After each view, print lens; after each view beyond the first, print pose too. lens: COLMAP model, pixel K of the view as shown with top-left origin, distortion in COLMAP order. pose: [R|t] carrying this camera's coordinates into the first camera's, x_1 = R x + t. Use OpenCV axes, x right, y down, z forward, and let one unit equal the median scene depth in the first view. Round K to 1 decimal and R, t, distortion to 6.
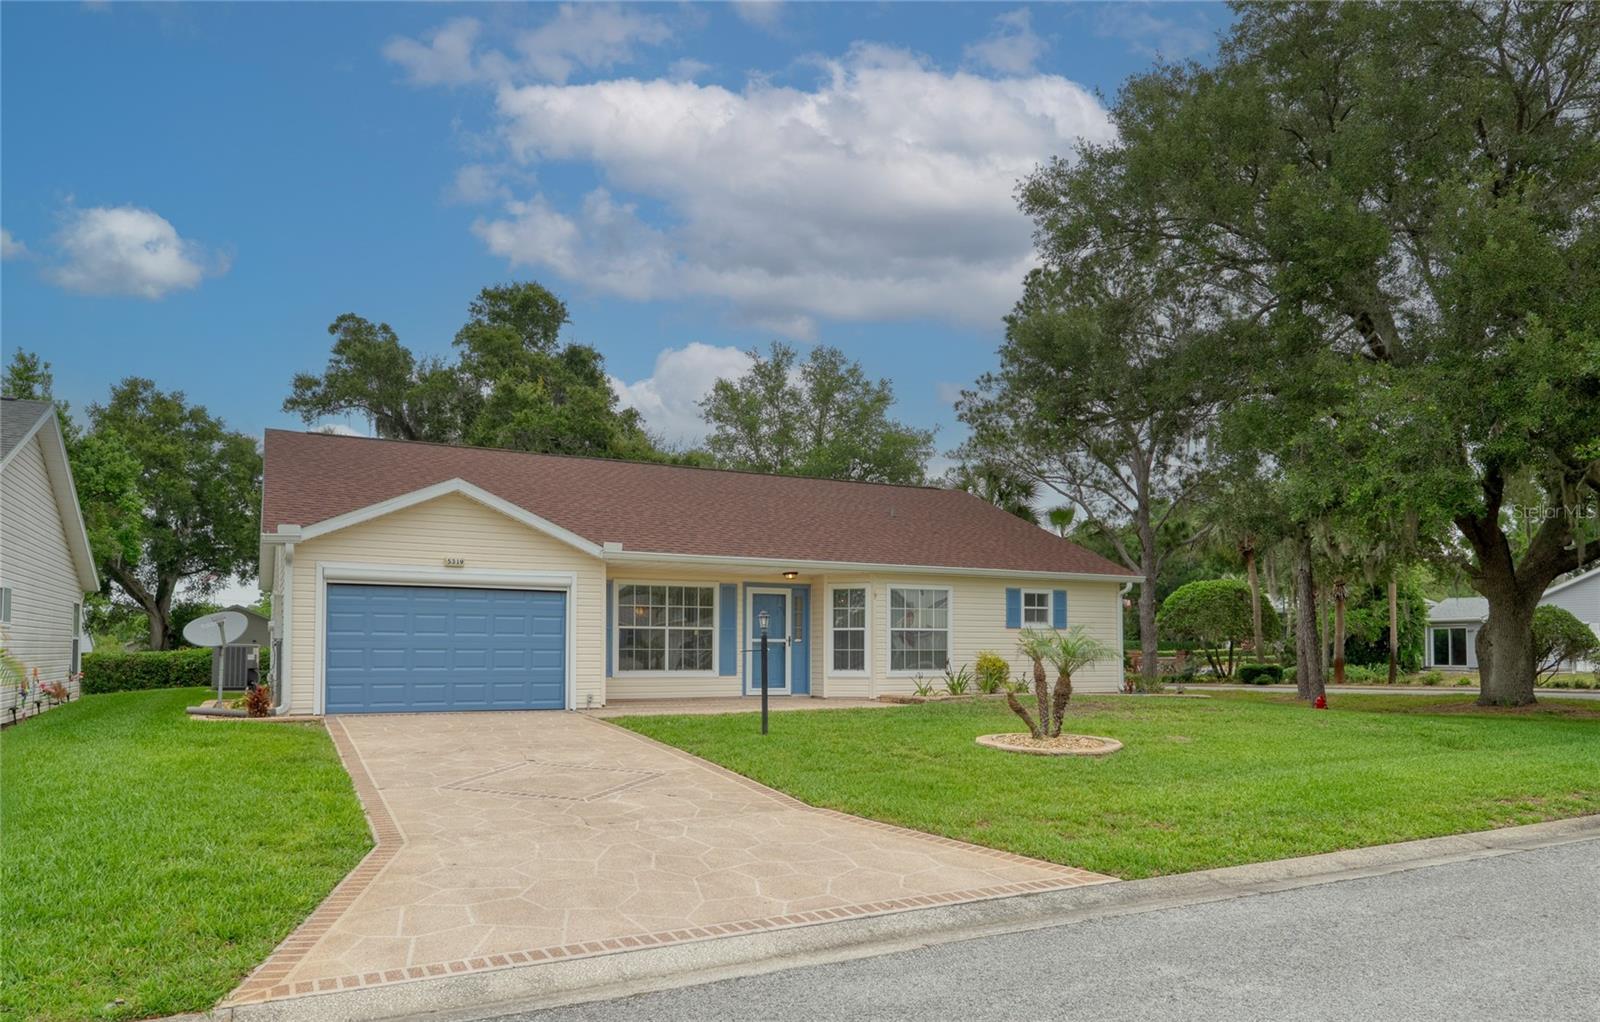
lens RADIAL K [[1060.3, 0, 839.3], [0, 1060.3, 637.2], [0, 0, 1]] dist [-0.006816, -0.000840]
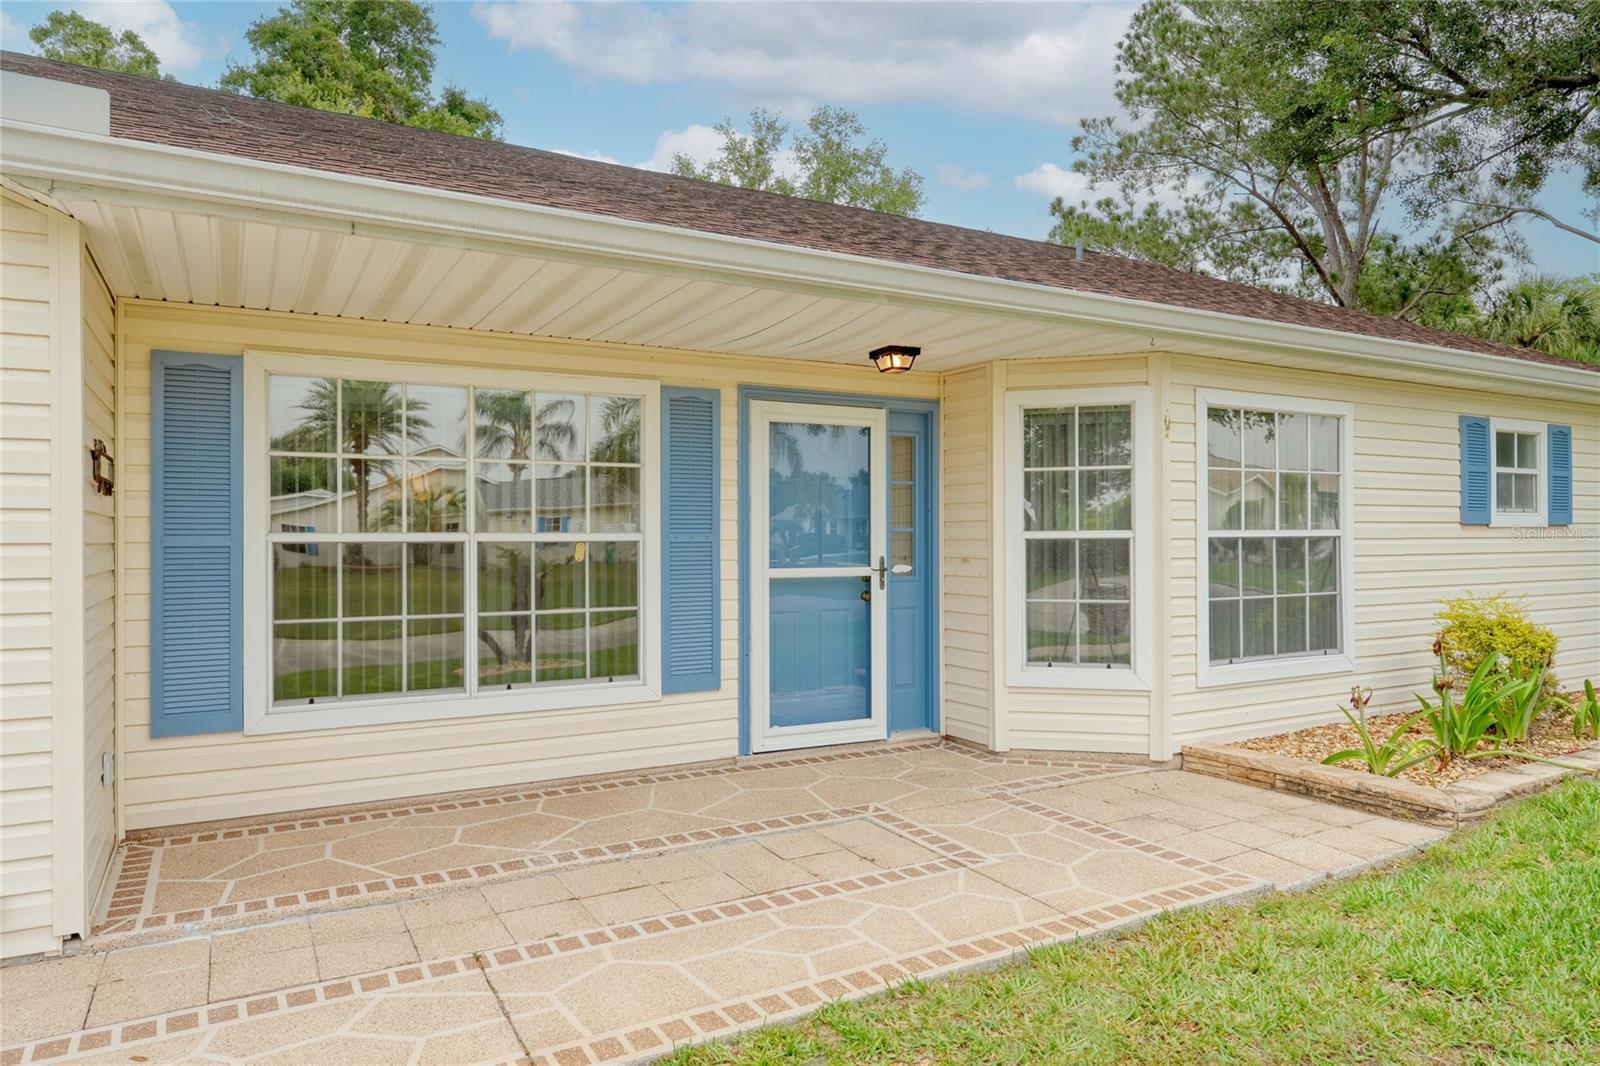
lens RADIAL K [[1037.0, 0, 822.8], [0, 1037.0, 533.9], [0, 0, 1]] dist [-0.002045, 0.001316]
pose [[0.999771, -0.006989, 0.020243, -0.071406], [0.006793, 0.999929, 0.009751, -0.011262], [-0.020309, -0.009612, 0.999748, 0.685823]]
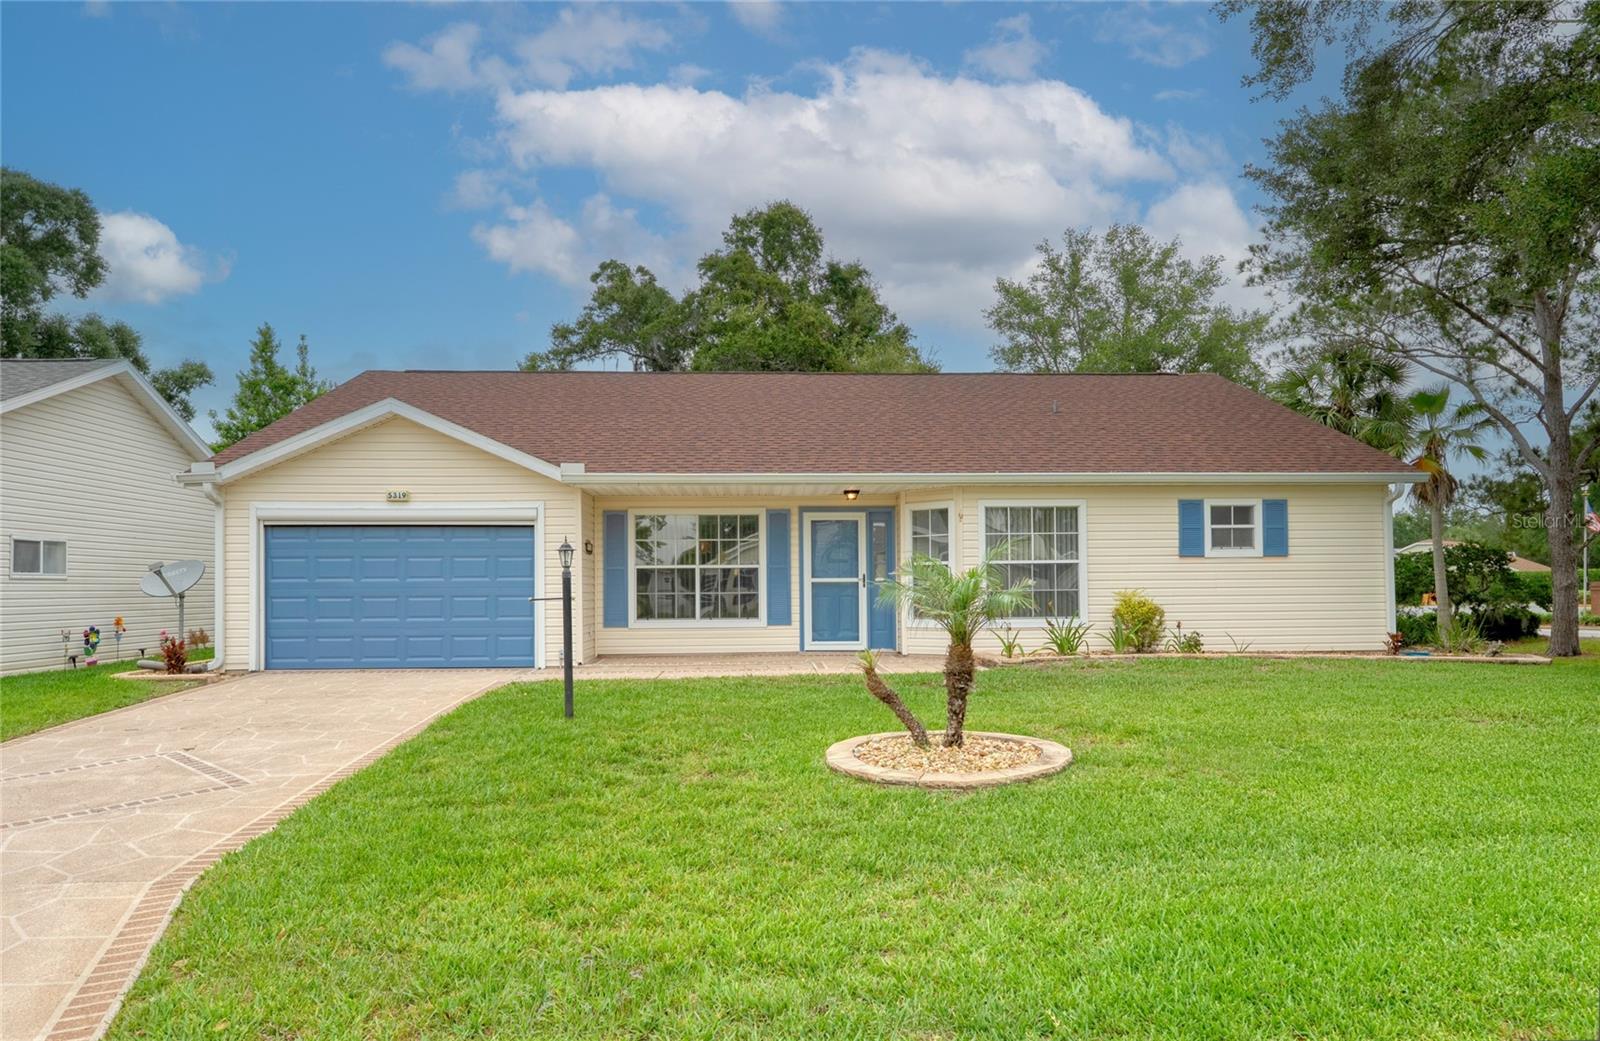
lens RADIAL K [[1060.3, 0, 813.8], [0, 1060.3, 578.9], [0, 0, 1]] dist [-0.006816, -0.000840]
pose [[0.905586, -0.013968, -0.423932, 0.246820], [0.015931, 0.999873, 0.001086, 0.001013], [0.423863, -0.007737, 0.905693, 0.287541]]
